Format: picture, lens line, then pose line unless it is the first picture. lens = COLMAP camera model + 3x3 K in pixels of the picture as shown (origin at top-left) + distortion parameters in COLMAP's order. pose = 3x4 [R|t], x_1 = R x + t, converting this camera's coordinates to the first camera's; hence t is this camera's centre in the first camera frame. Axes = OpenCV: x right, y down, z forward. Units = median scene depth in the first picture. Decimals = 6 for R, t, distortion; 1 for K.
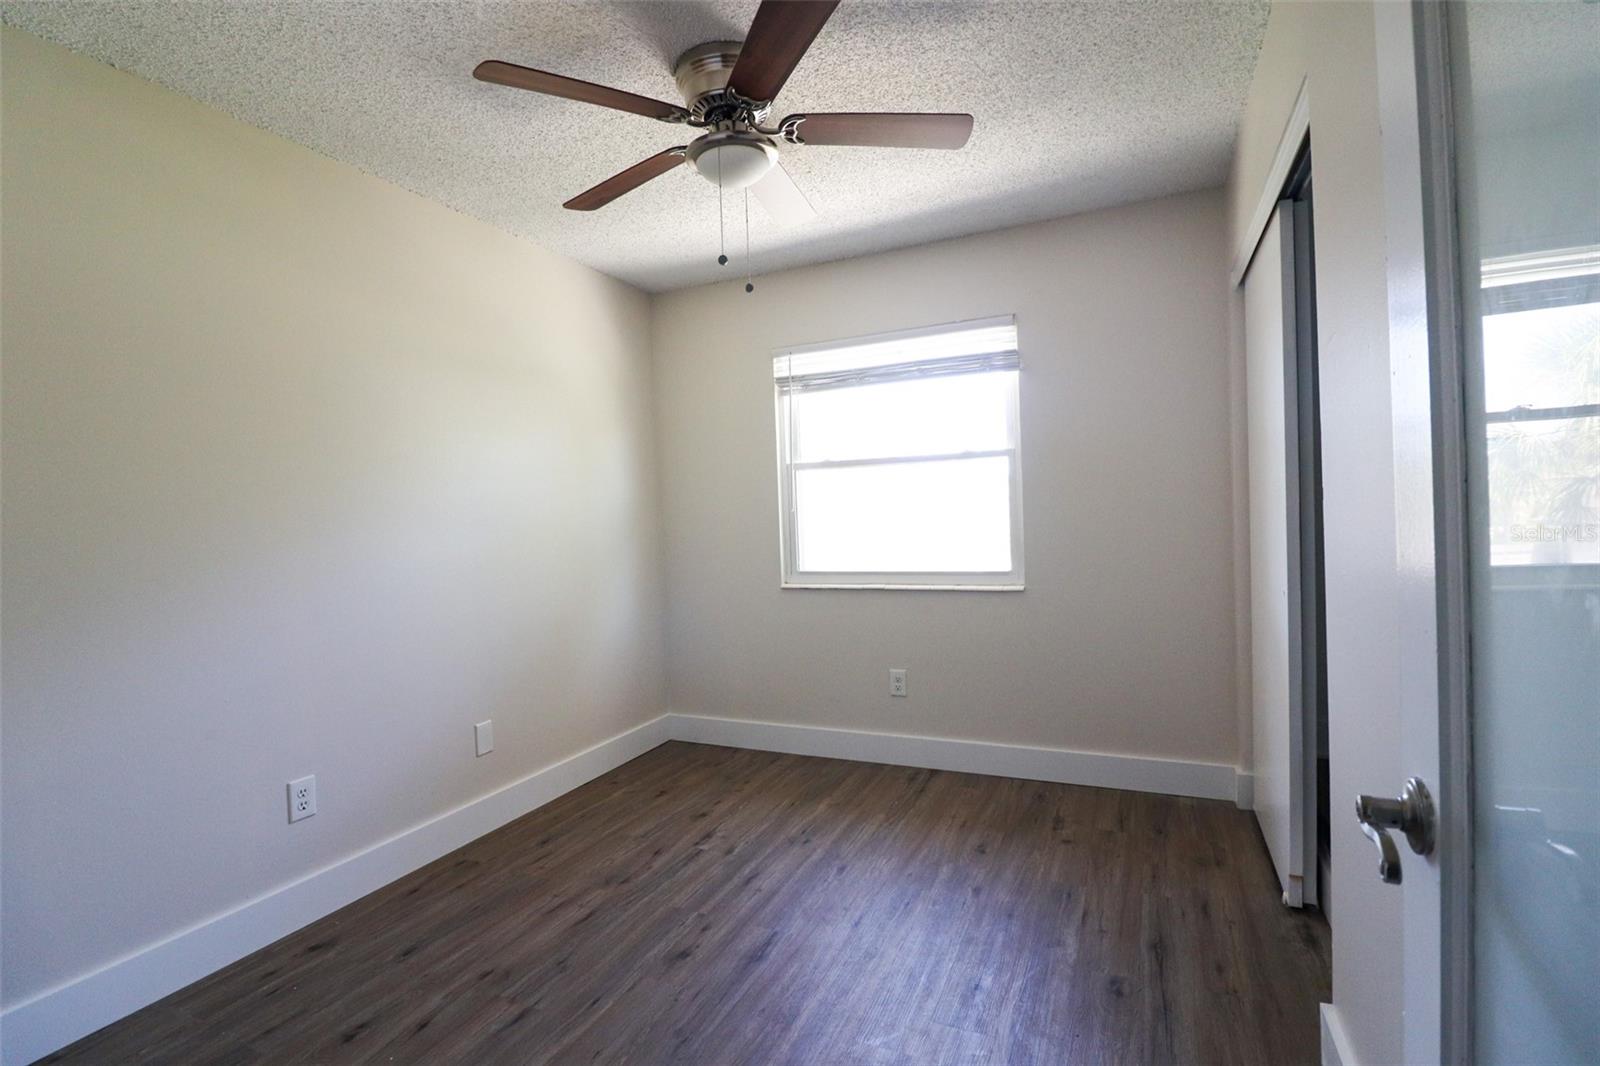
lens RADIAL K [[746.4, 0, 799.6], [0, 746.4, 529.2], [0, 0, 1]] dist [0.000405, -0.013674]
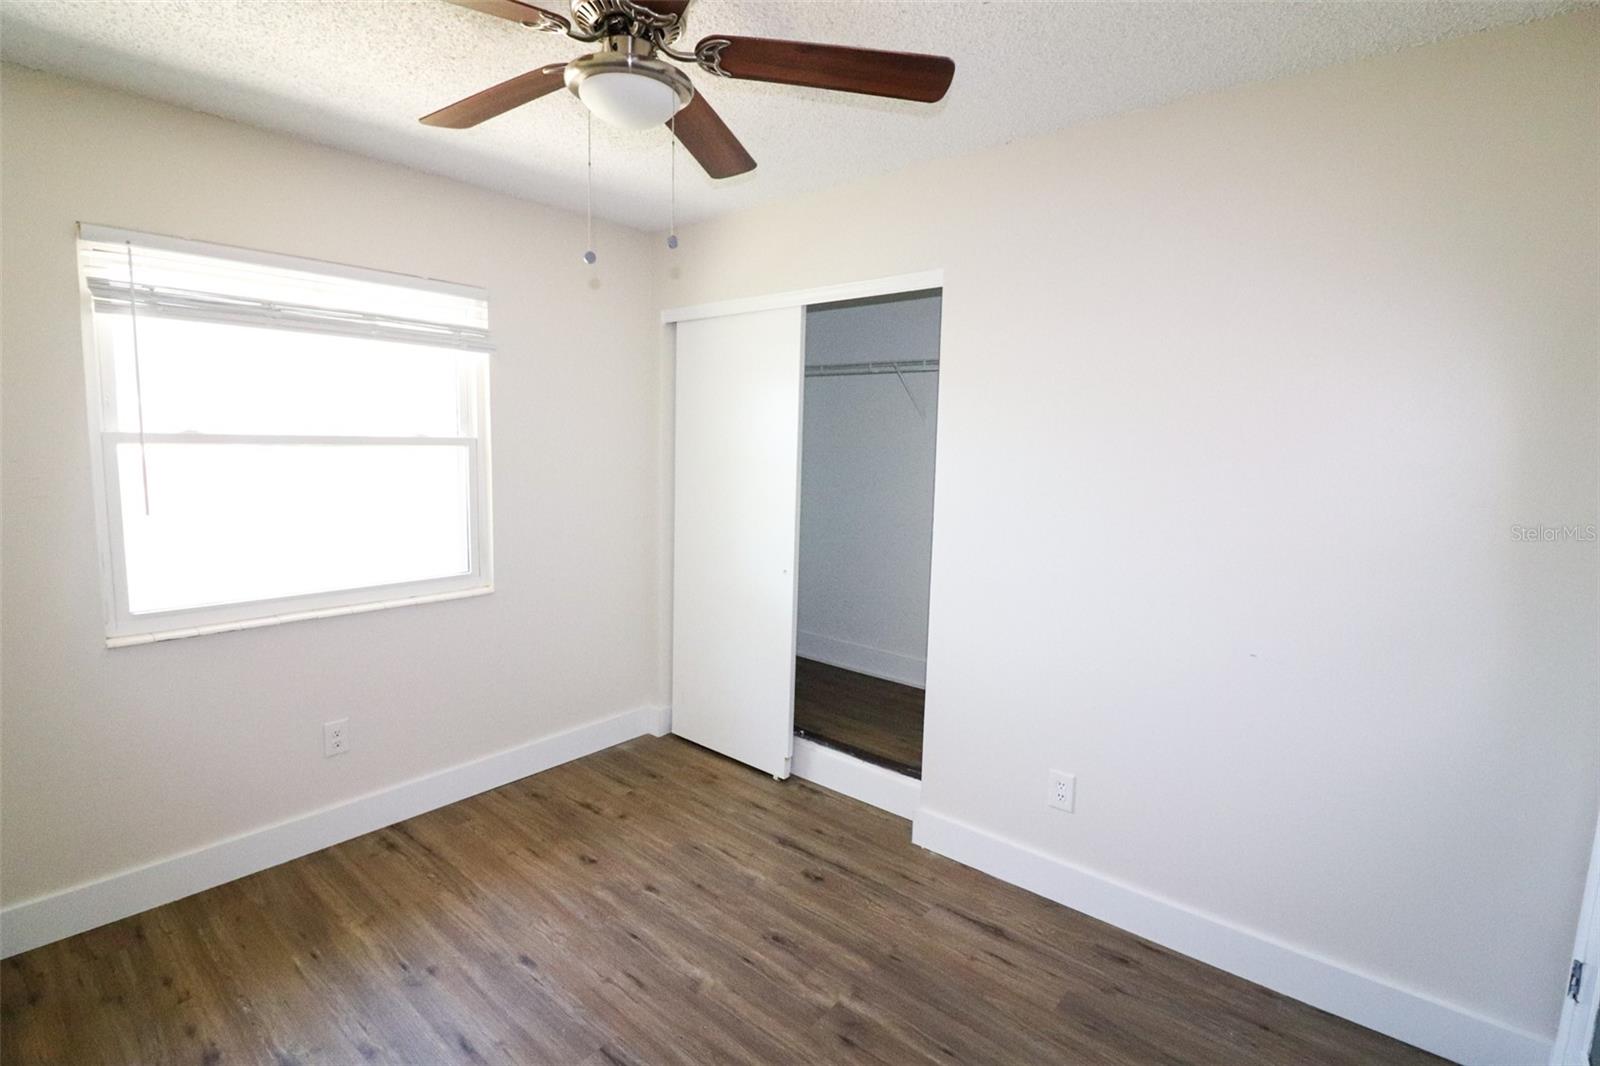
lens RADIAL K [[746.4, 0, 799.6], [0, 746.4, 529.2], [0, 0, 1]] dist [0.000405, -0.013674]
pose [[0.269853, -0.072325, 0.960182, -0.492151], [-0.010888, 0.996882, 0.078150, -0.074997], [-0.962840, -0.031543, 0.268224, 0.388055]]
